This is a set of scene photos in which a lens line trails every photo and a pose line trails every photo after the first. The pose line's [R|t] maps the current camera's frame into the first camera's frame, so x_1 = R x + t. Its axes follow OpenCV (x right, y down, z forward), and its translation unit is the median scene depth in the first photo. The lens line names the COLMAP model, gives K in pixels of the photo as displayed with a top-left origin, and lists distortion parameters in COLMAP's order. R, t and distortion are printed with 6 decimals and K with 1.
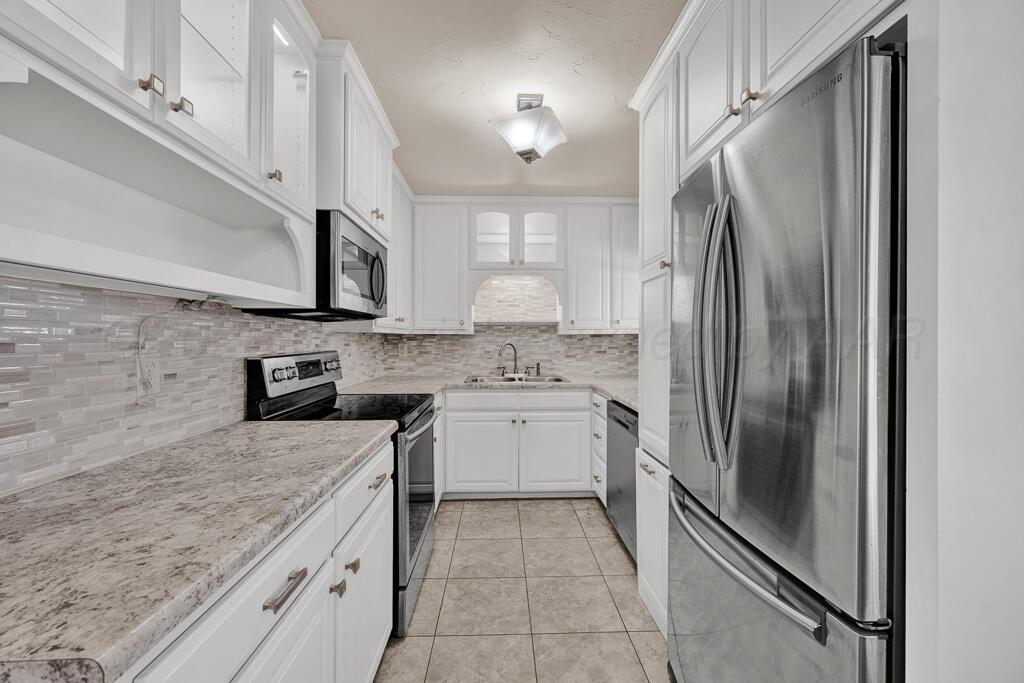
lens RADIAL K [[405.7, 0, 512.0], [0, 405.7, 341.5], [0, 0, 1]] dist [0.000893, 0.000031]
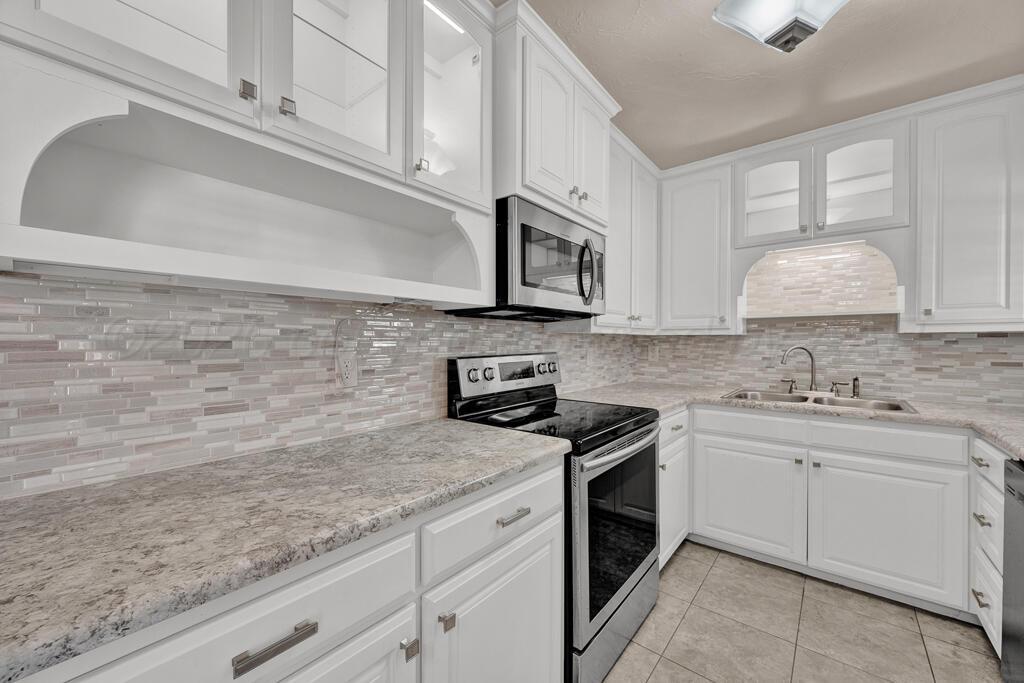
lens RADIAL K [[400.7, 0, 512.7], [0, 400.7, 346.3], [0, 0, 1]] dist [0.000354, -0.000017]
pose [[0.757124, 0.009036, -0.653209, 0.138699], [-0.006098, 0.999959, 0.006764, 0.003259], [0.653243, -0.001138, 0.757148, 0.308950]]
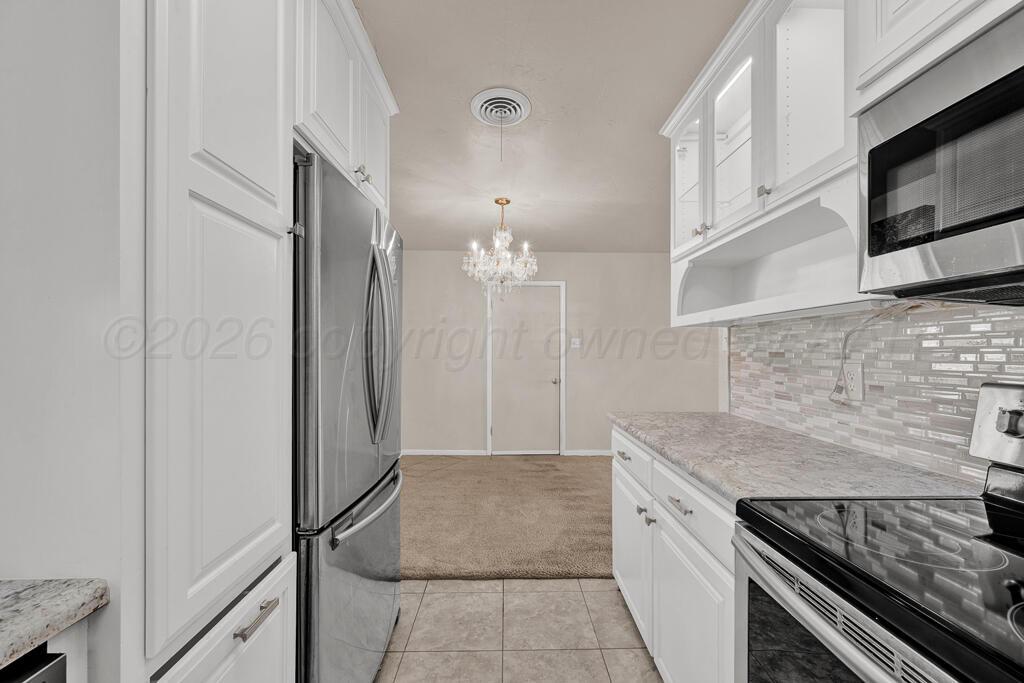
lens RADIAL K [[400.7, 0, 512.7], [0, 400.7, 346.3], [0, 0, 1]] dist [0.000354, -0.000017]
pose [[-0.999922, 0.000402, 0.012517, 0.029952], [0.000360, 0.999994, -0.003400, -0.010393], [-0.012518, -0.003396, -0.999916, 1.471816]]
